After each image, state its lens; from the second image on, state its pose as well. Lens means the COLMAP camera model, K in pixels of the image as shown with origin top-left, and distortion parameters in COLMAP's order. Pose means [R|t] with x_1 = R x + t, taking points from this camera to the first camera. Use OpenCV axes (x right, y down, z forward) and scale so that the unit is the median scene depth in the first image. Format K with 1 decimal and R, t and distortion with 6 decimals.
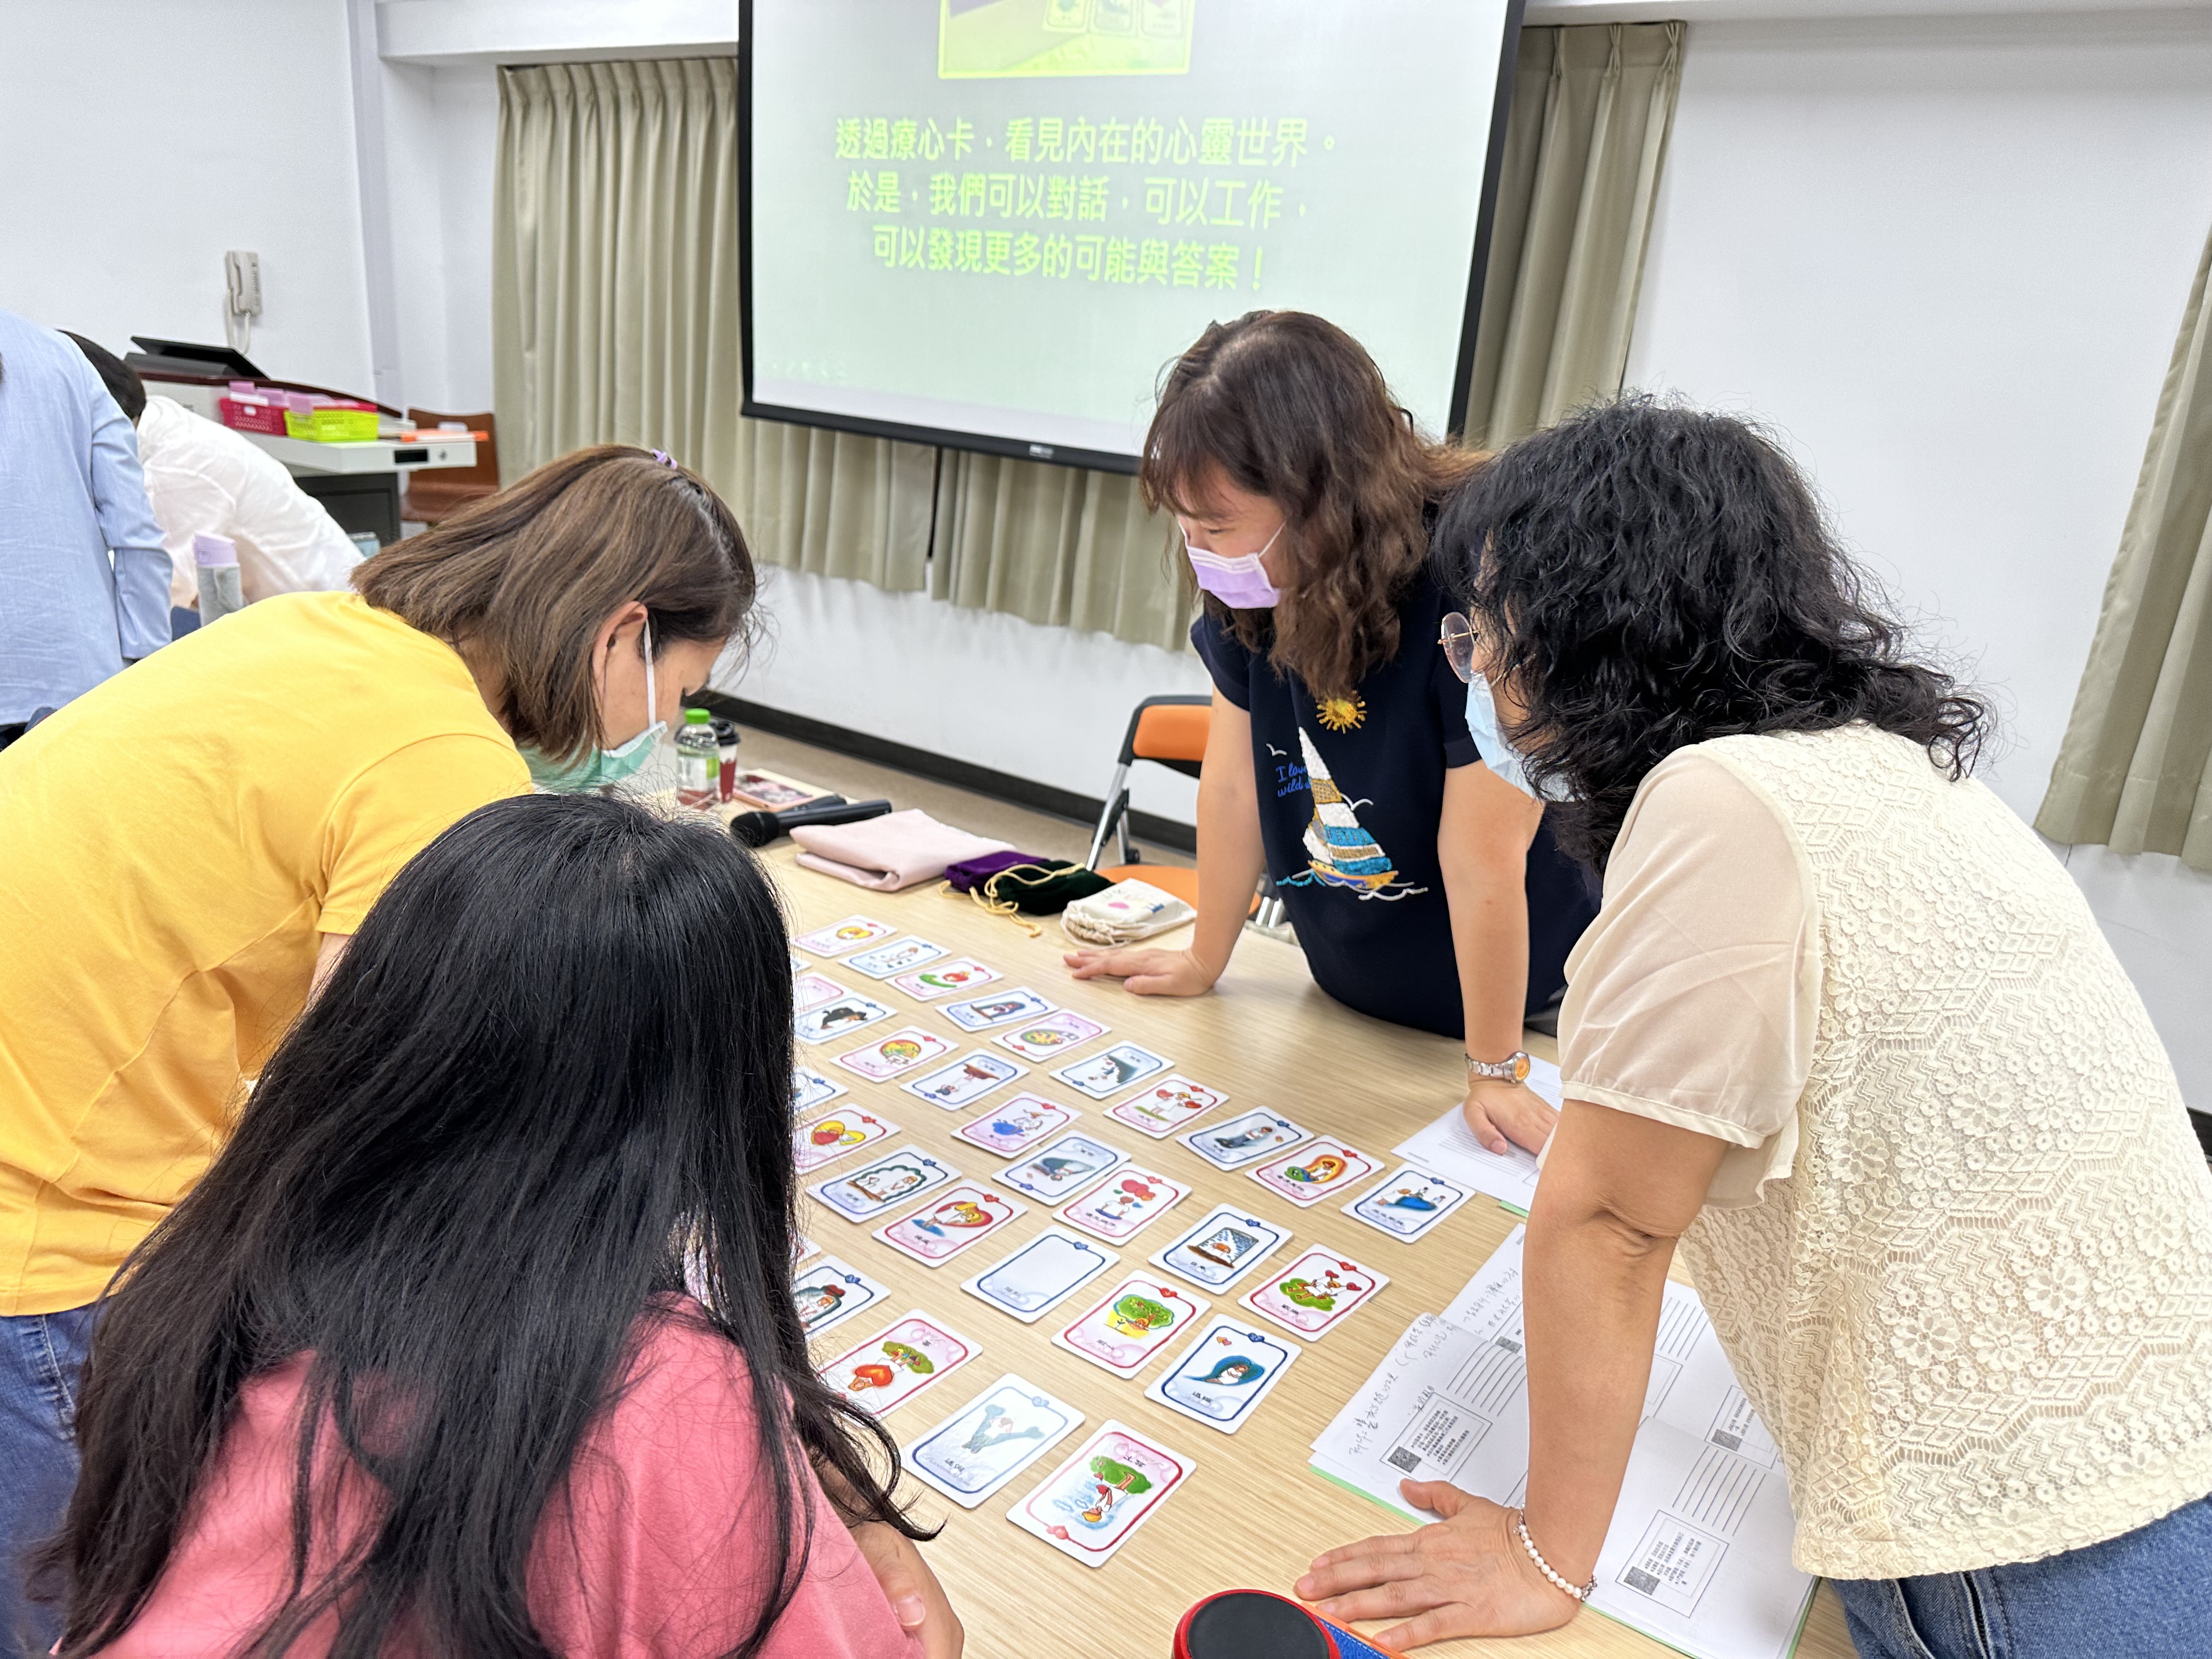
lens RADIAL K [[1540.3, 0, 1114.2], [0, 1540.3, 812.2], [0, 0, 1]] dist [-0.005354, -0.007297]
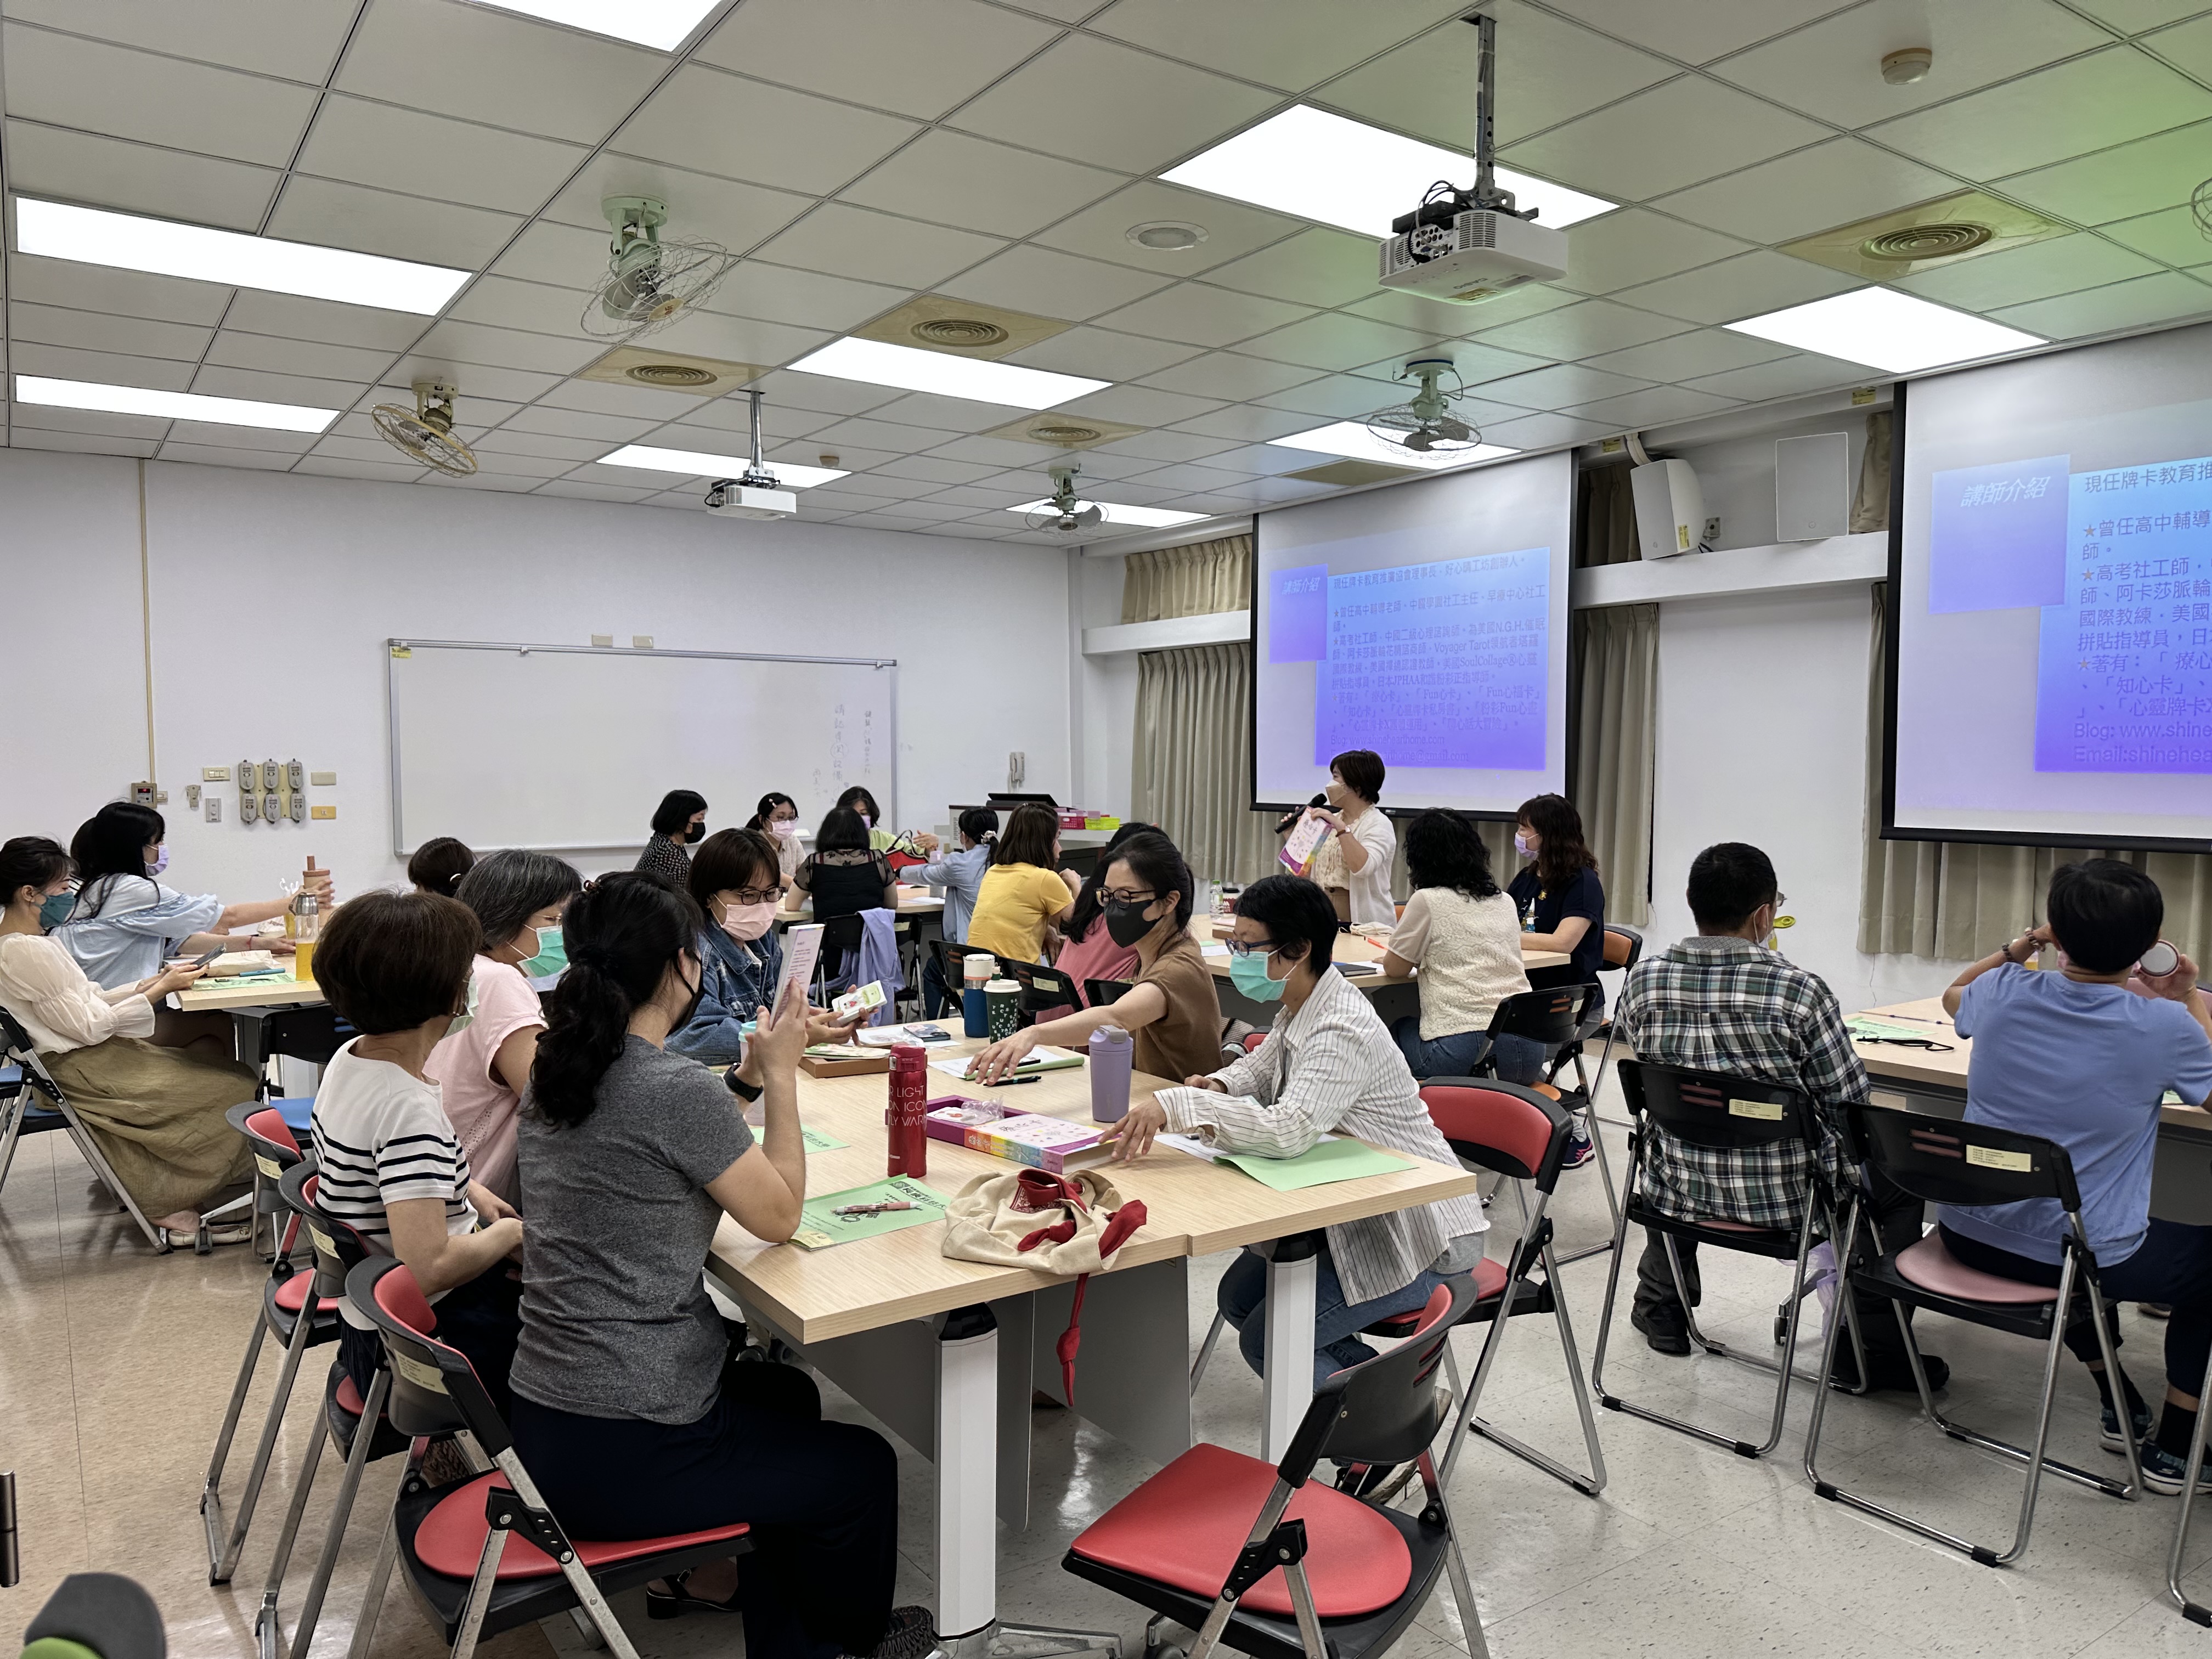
lens RADIAL K [[1540.3, 0, 1111.6], [0, 1540.3, 832.2], [0, 0, 1]] dist [-0.005354, -0.007297]
pose [[0.938833, -0.068388, -0.337514, 0.233062], [-0.021409, 0.966597, -0.255407, 0.259363], [0.343707, 0.247010, 0.906009, -0.793457]]
